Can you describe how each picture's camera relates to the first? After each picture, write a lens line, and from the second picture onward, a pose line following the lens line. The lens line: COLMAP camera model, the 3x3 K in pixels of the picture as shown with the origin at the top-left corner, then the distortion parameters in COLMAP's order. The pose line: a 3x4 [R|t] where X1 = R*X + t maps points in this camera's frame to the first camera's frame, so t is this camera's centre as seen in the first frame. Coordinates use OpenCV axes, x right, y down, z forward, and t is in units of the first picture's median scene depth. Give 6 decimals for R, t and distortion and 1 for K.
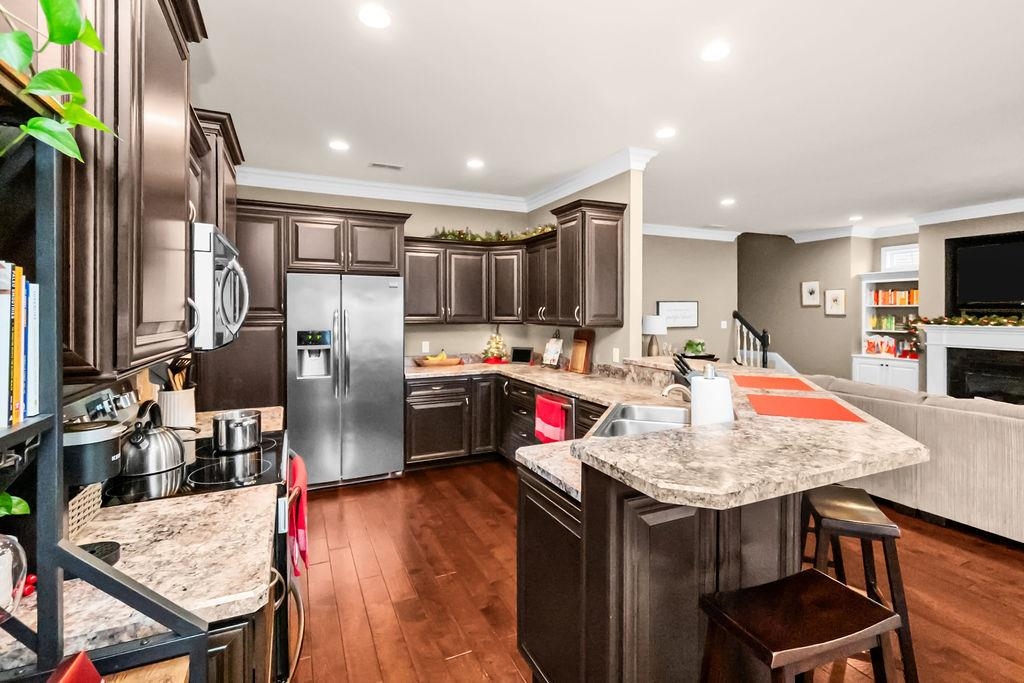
lens RADIAL K [[476.5, 0, 512.4], [0, 476.5, 310.3], [0, 0, 1]] dist [-0.001977, -0.000013]
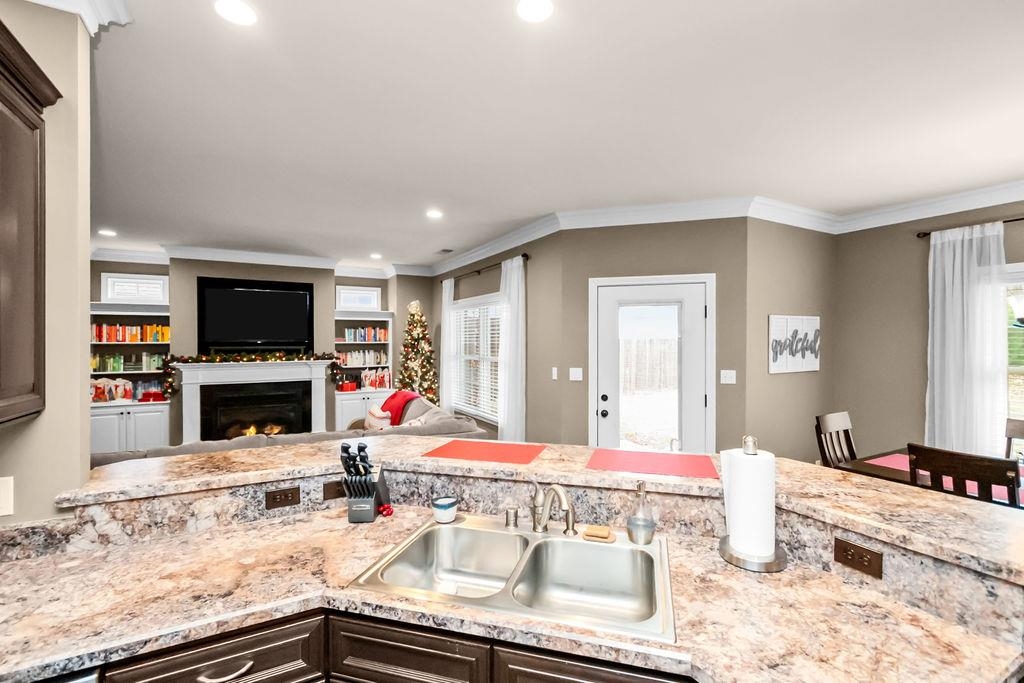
lens RADIAL K [[463.1, 0, 518.7], [0, 463.1, 339.6], [0, 0, 1]] dist [0.003211, -0.001899]
pose [[-0.072295, 0.001892, 0.997382, -0.097065], [0.000746, 0.999998, -0.001842, -0.014375], [-0.997383, 0.000611, -0.072296, 0.375737]]
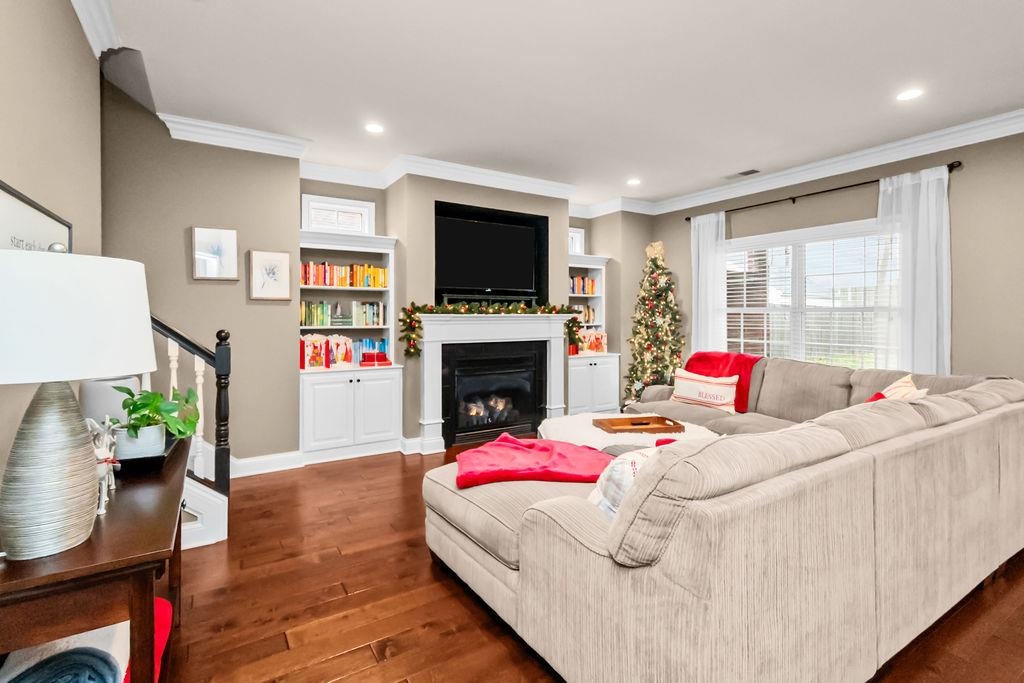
lens RADIAL K [[463.1, 0, 508.4], [0, 463.1, 311.5], [0, 0, 1]] dist [0.003211, -0.001899]
pose [[-0.115293, 0.010396, 0.993277, 0.164726], [-0.000853, 0.999944, -0.010565, 0.031858], [-0.993331, -0.002065, -0.115277, 0.908430]]
